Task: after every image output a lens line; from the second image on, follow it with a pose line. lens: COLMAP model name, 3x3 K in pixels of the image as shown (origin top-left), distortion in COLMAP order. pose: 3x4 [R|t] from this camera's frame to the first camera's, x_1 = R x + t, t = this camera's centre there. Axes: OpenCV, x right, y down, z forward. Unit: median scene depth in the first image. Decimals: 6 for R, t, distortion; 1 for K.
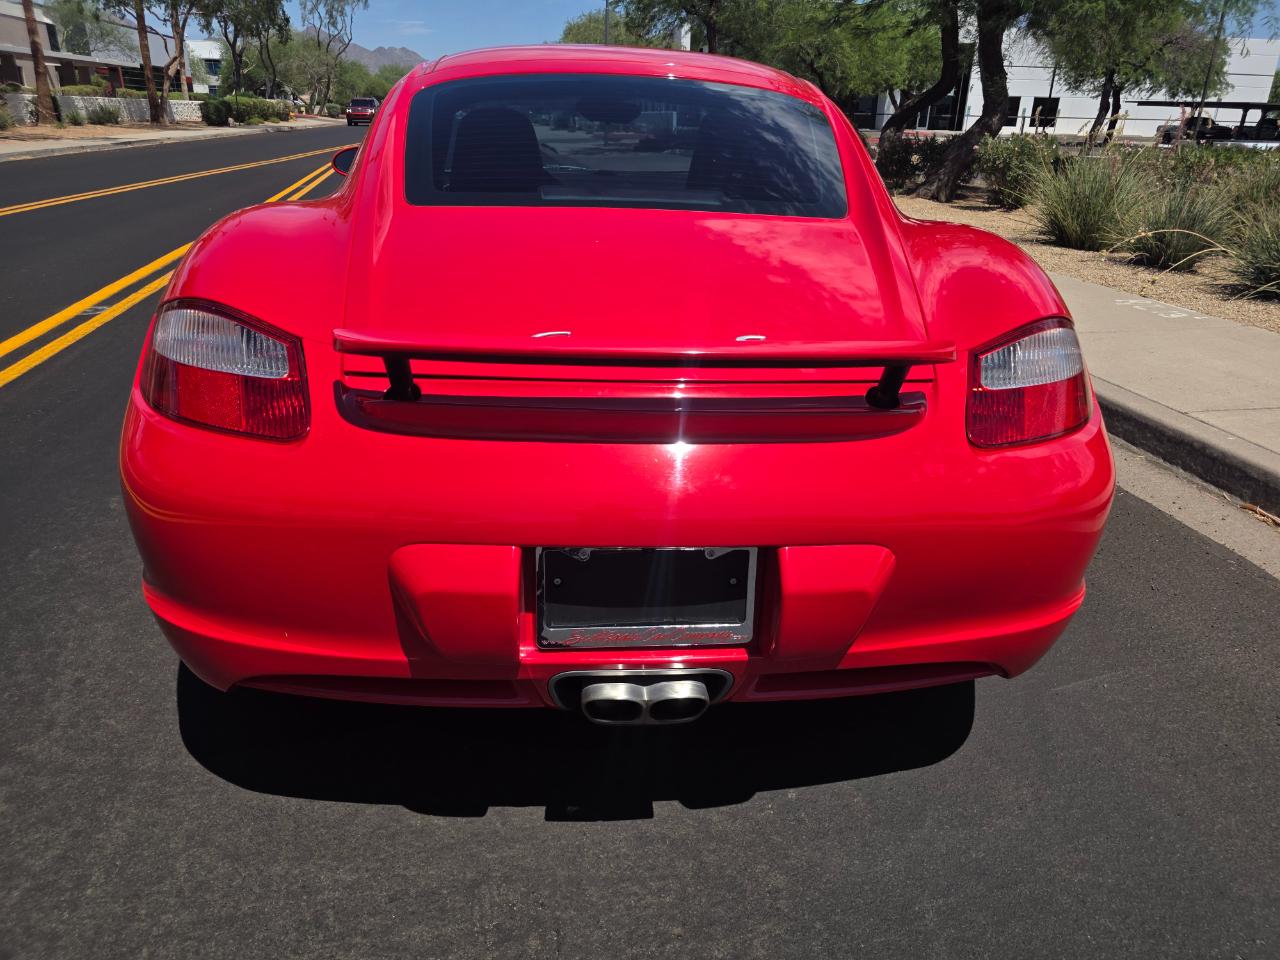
lens RADIAL K [[893.1, 0, 639.3], [0, 893.1, 485.6], [0, 0, 1]] dist [0.042600, -0.038267]
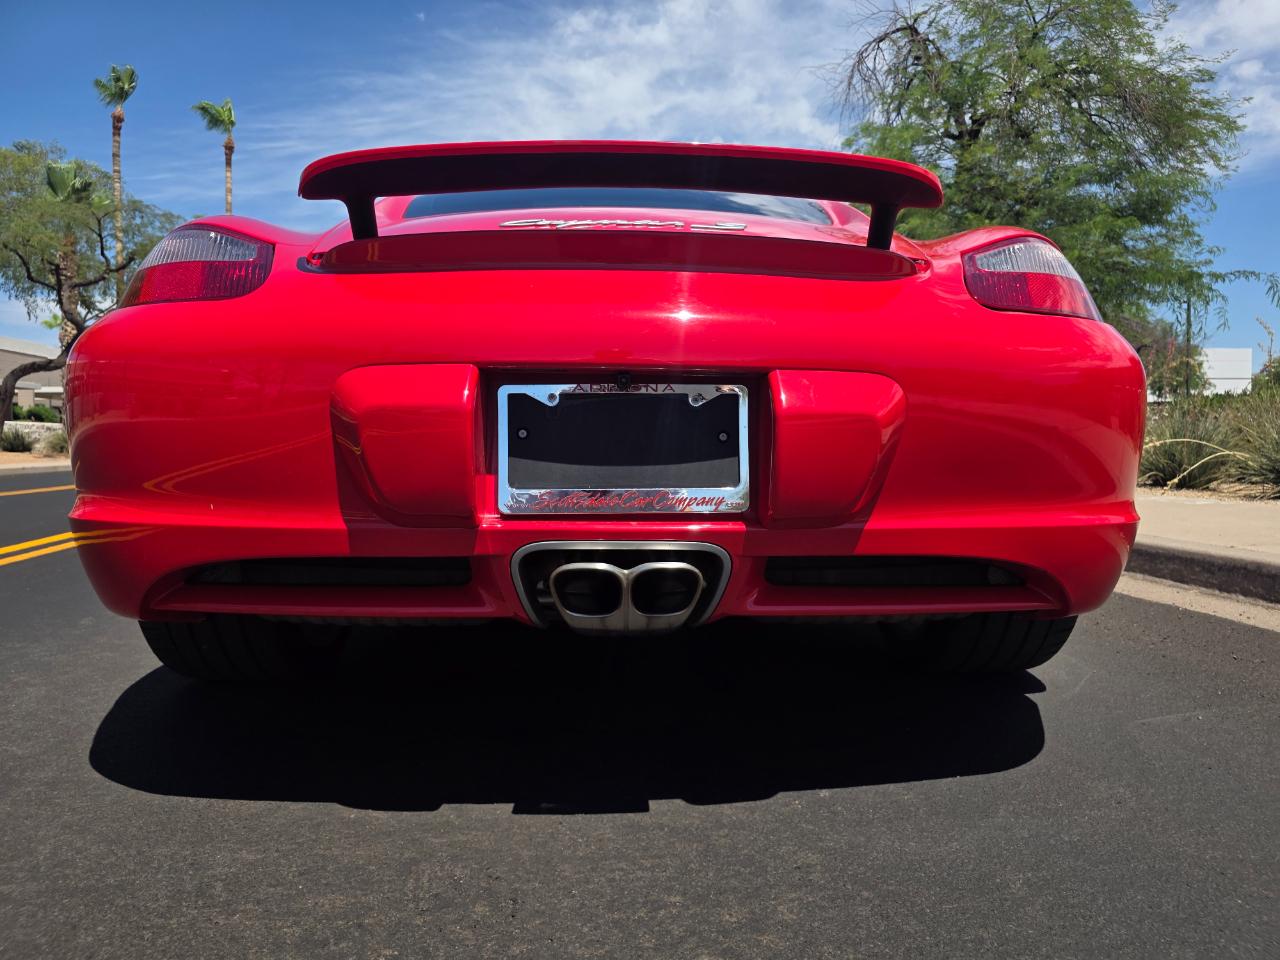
lens RADIAL K [[893.1, 0, 639.6], [0, 893.1, 475.3], [0, 0, 1]] dist [0.042600, -0.038267]
pose [[0.999165, -0.030110, -0.027633, 0.040090], [0.018426, 0.935431, -0.353029, 0.390867], [0.036479, 0.352225, 0.935204, 0.163639]]
